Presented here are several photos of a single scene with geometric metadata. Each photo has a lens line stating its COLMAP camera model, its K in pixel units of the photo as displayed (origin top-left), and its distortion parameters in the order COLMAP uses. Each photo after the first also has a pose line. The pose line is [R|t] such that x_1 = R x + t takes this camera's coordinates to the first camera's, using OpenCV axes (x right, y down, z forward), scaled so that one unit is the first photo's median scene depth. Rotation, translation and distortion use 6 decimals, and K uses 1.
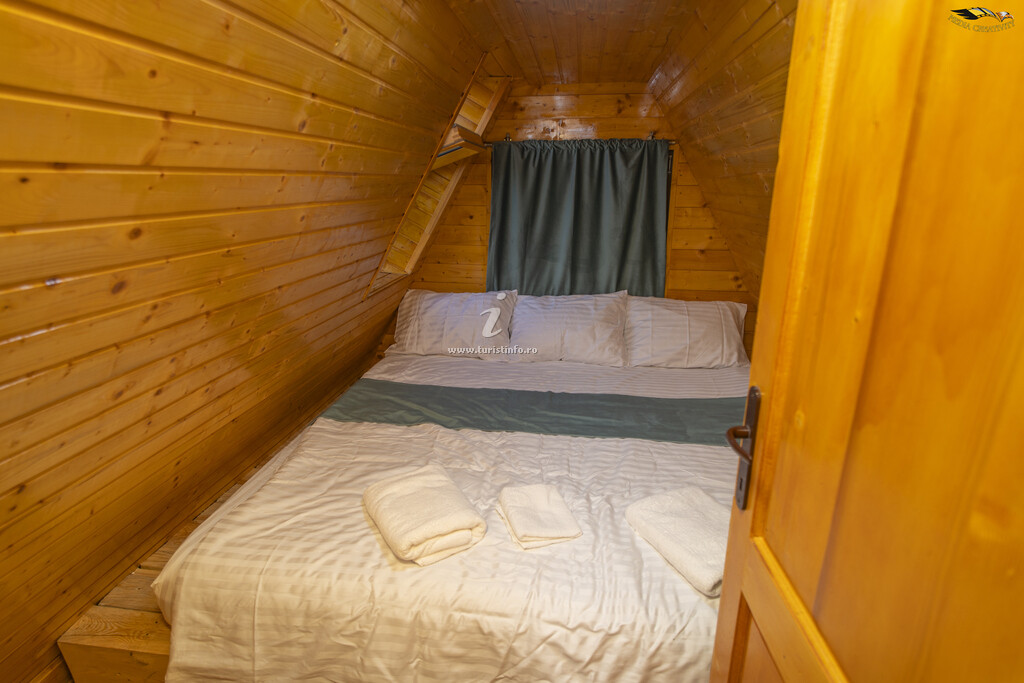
lens RADIAL K [[518.7, 0, 512.0], [0, 518.7, 341.5], [0, 0, 1]] dist [-0.005103, -0.000215]
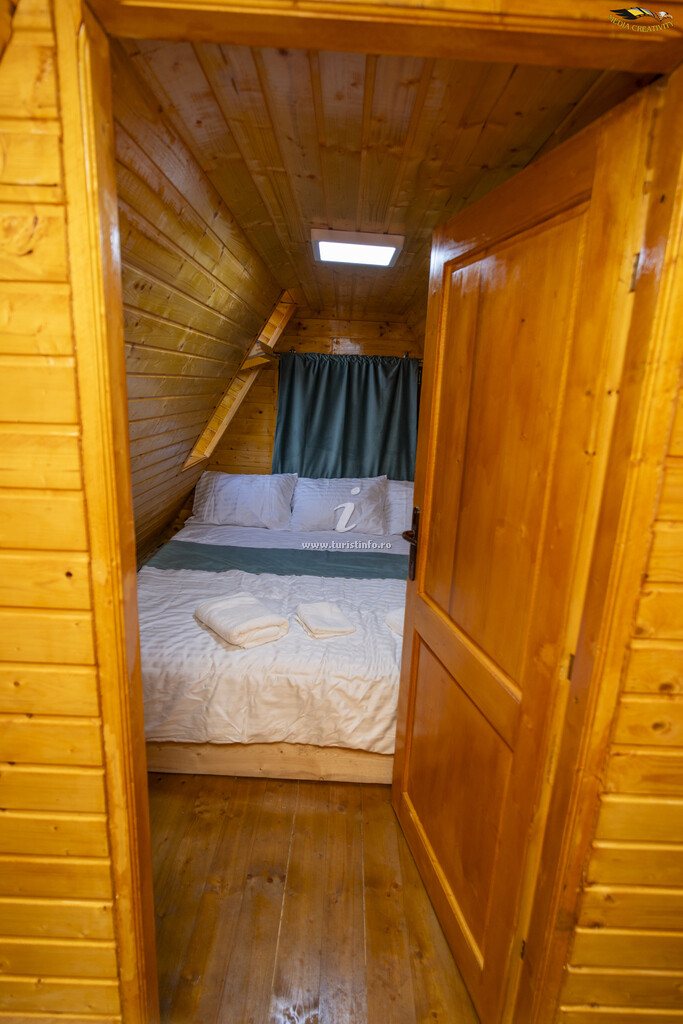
lens RADIAL K [[518.7, 0, 341.5], [0, 518.7, 512.0], [0, 0, 1]] dist [-0.005103, -0.000215]
pose [[0.991259, 0.014549, 0.131125, -0.064741], [-0.007242, 0.998403, -0.056032, 0.081585], [-0.131731, 0.054593, 0.989781, -0.290242]]
